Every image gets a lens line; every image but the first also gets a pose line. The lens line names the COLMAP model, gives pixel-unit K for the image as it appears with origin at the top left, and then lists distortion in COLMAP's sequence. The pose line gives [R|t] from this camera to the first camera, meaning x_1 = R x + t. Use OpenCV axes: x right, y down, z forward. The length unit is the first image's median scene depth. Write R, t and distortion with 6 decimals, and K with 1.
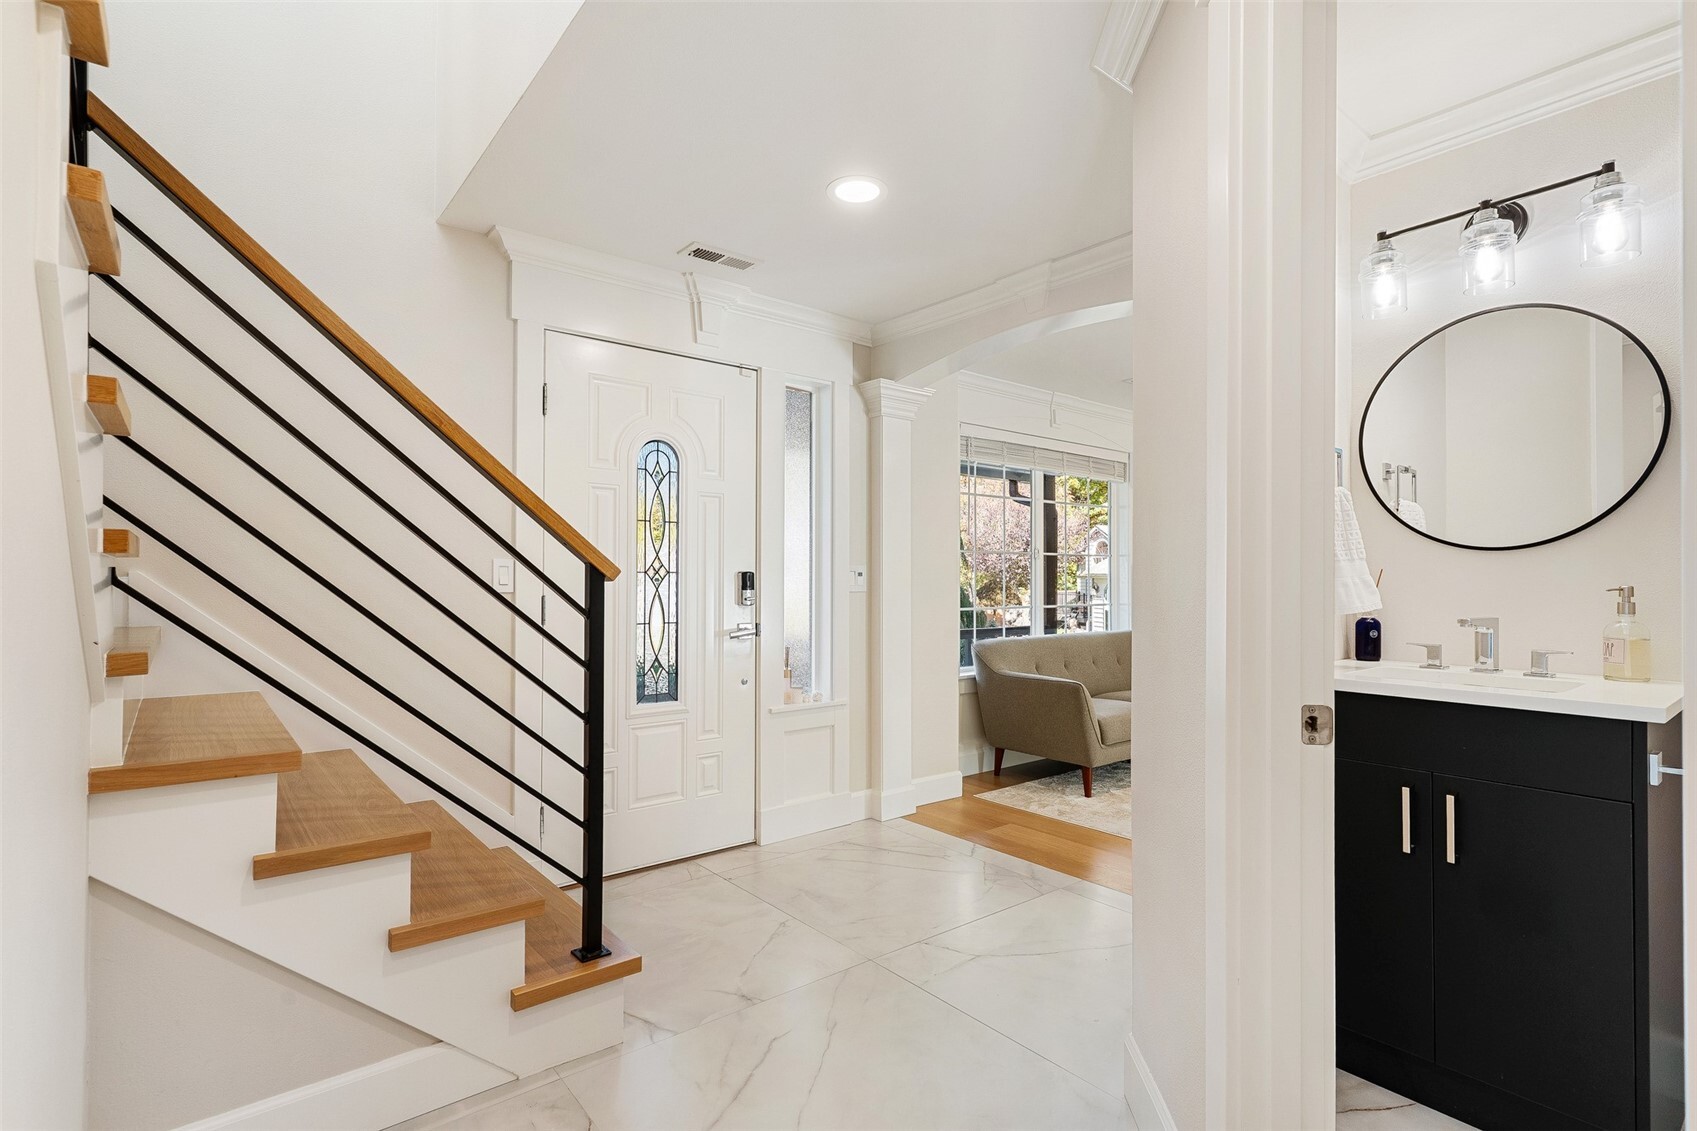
lens RADIAL K [[816.0, 0, 836.0], [0, 816.0, 572.8], [0, 0, 1]] dist [0.003660, -0.000585]
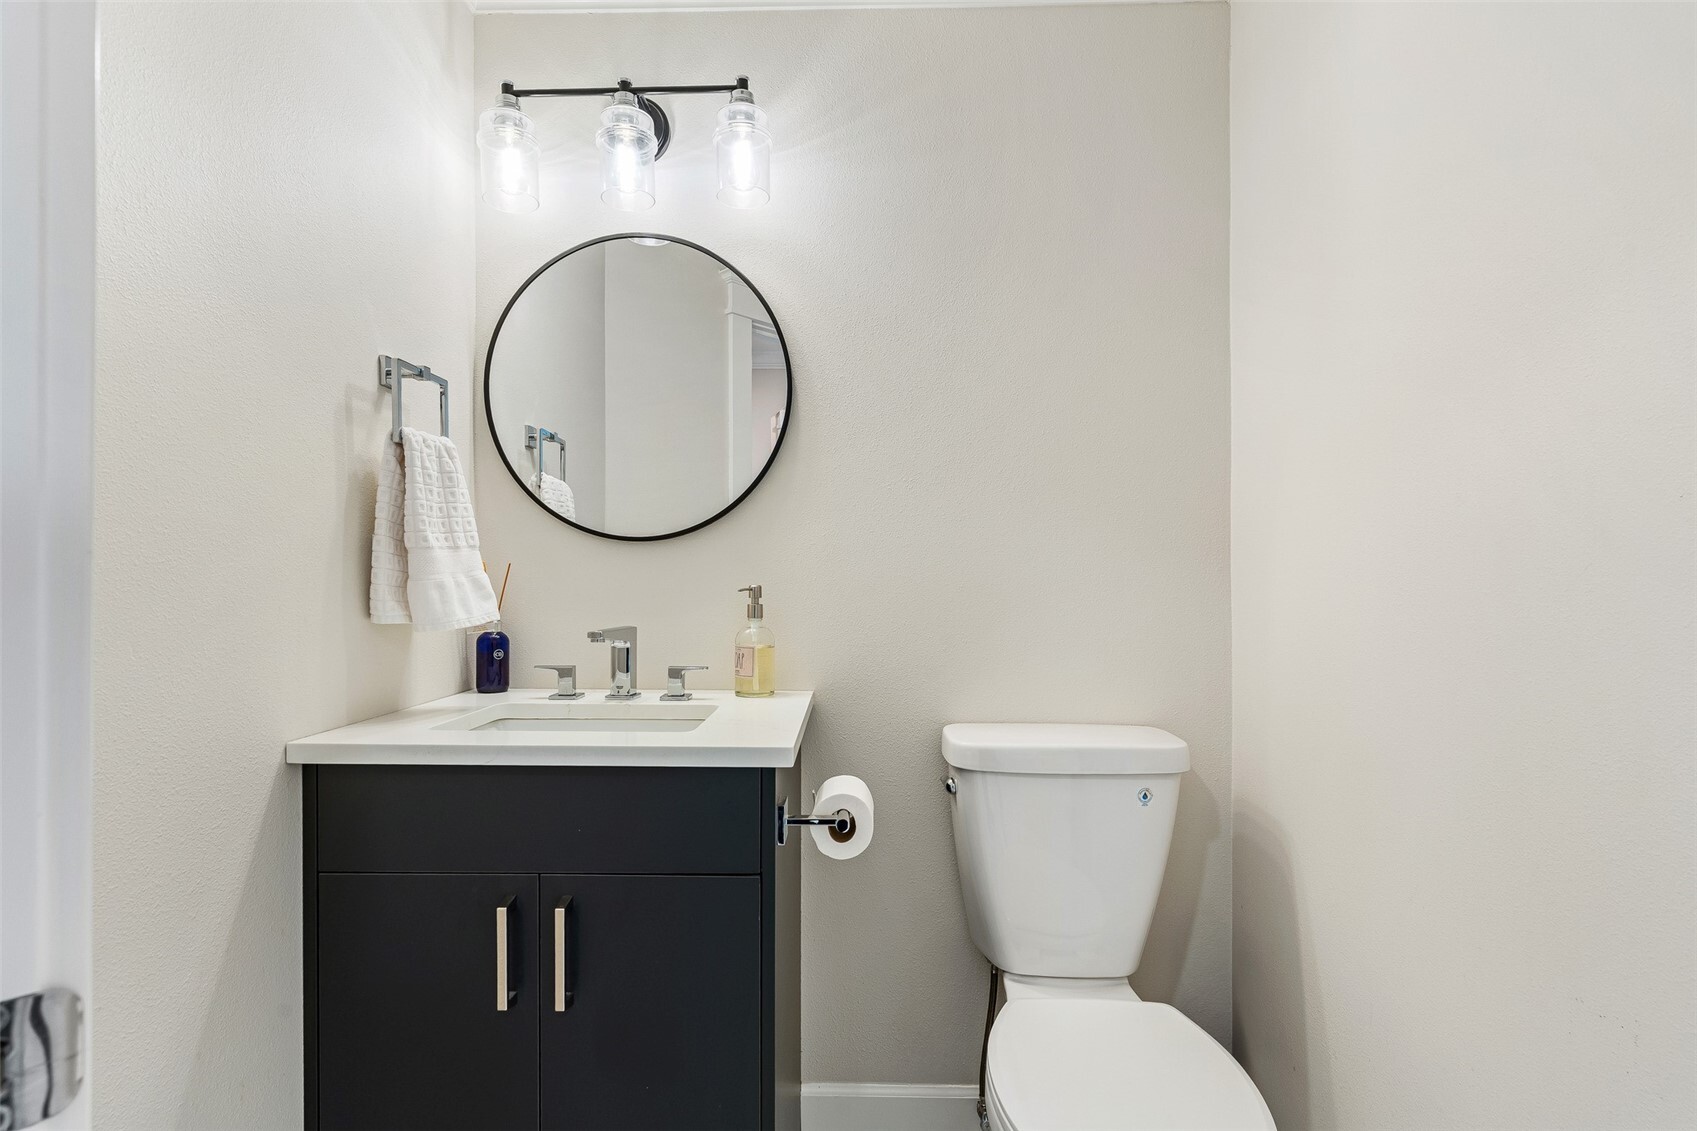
lens RADIAL K [[816.0, 0, 843.4], [0, 816.0, 573.9], [0, 0, 1]] dist [0.003660, -0.000585]
pose [[0.637219, 0.005693, 0.770662, 0.335550], [-0.005626, 0.999980, -0.002735, 0.005768], [-0.770662, -0.002593, 0.637239, 0.352151]]
